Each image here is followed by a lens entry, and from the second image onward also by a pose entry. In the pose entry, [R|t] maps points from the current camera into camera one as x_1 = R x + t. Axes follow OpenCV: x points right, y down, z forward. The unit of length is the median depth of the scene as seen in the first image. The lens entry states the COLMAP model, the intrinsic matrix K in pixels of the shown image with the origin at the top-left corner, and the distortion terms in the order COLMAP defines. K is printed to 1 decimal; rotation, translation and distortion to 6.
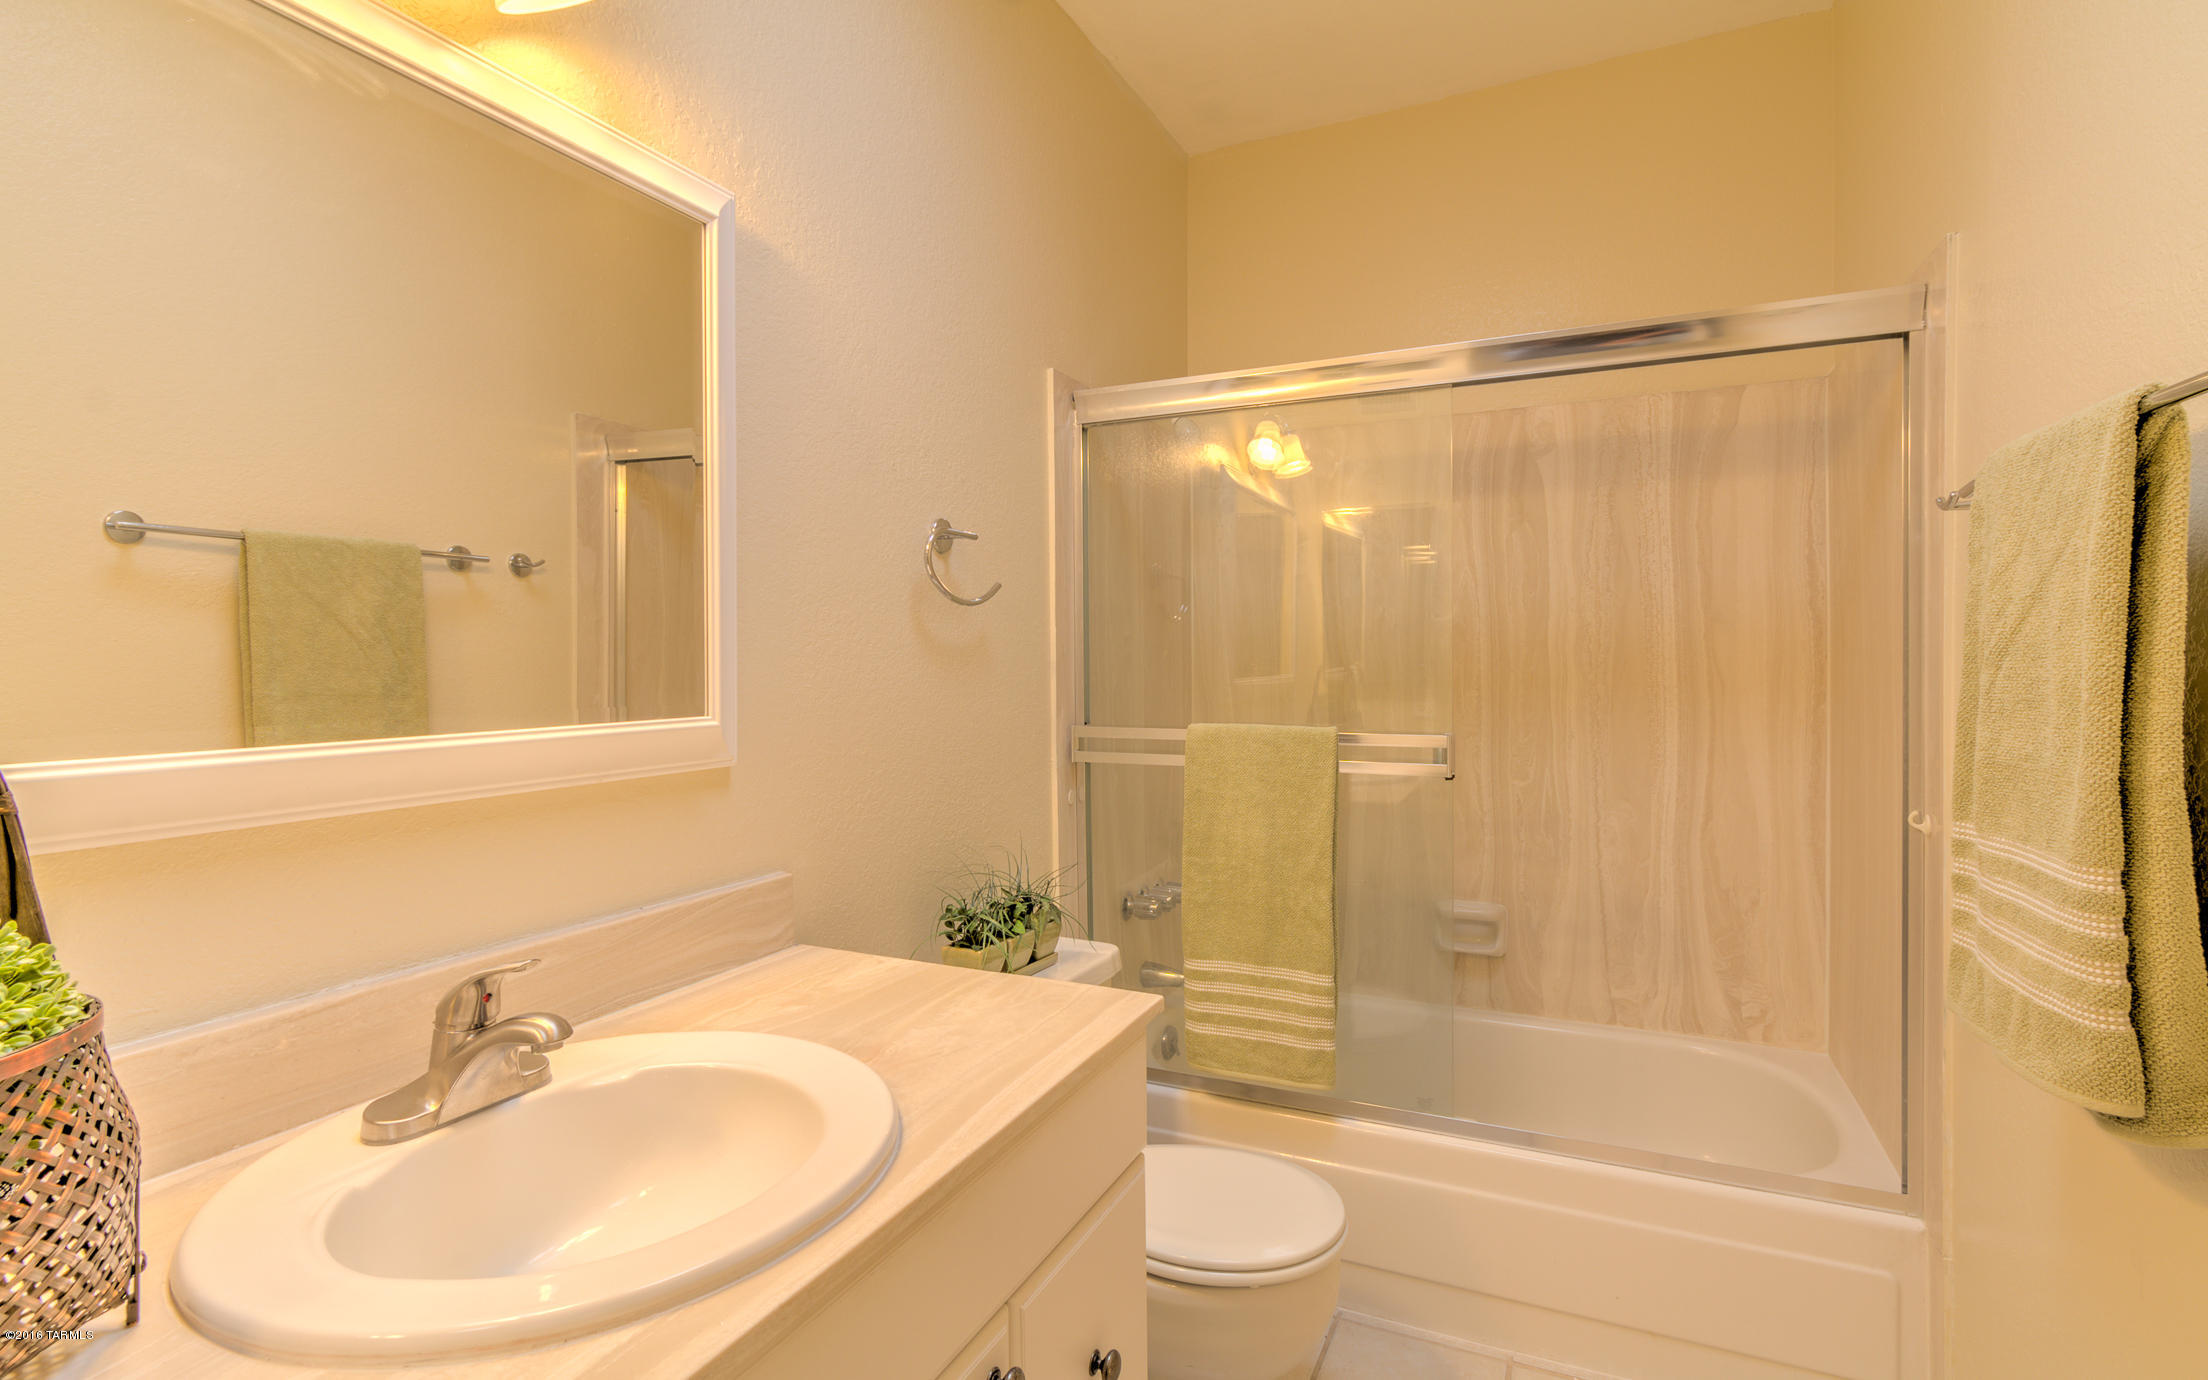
lens RADIAL K [[1006.1, 0, 1105.1], [0, 1006.1, 667.5], [0, 0, 1]] dist [0.017717, 0.000327]
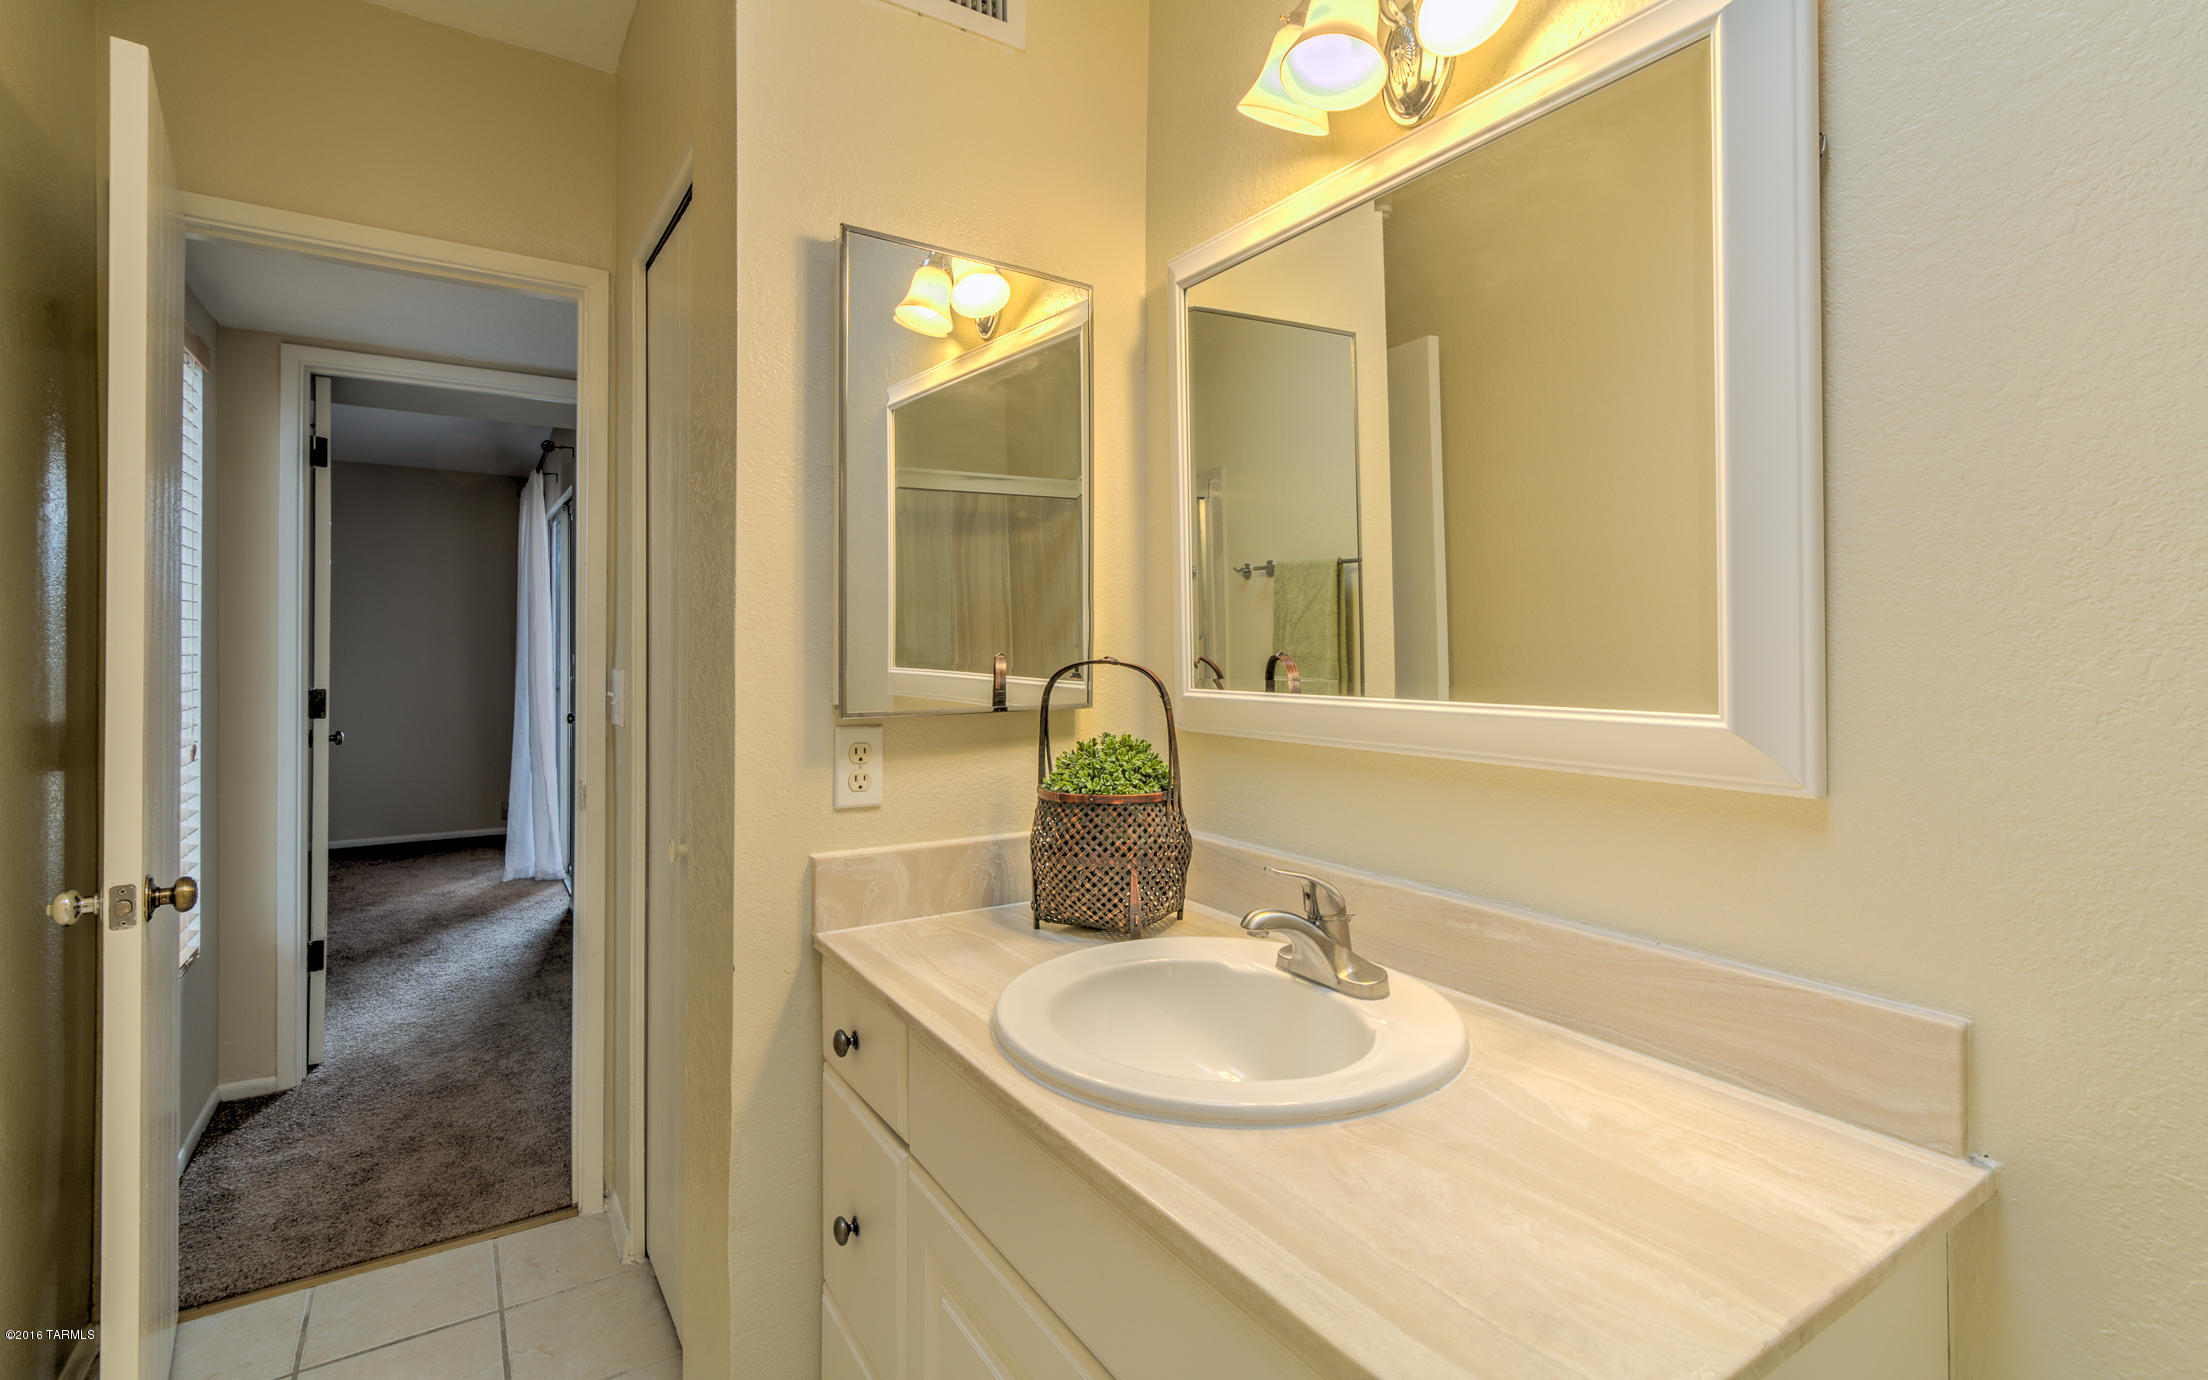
lens RADIAL K [[1038.8, 0, 1103.3], [0, 1038.8, 630.5], [0, 0, 1]] dist [-0.003930, -0.001100]
pose [[-0.526875, -0.006323, -0.849919, 0.540090], [-0.001391, 0.999977, -0.006576, -0.007722], [0.849942, -0.002282, -0.526872, 1.181011]]
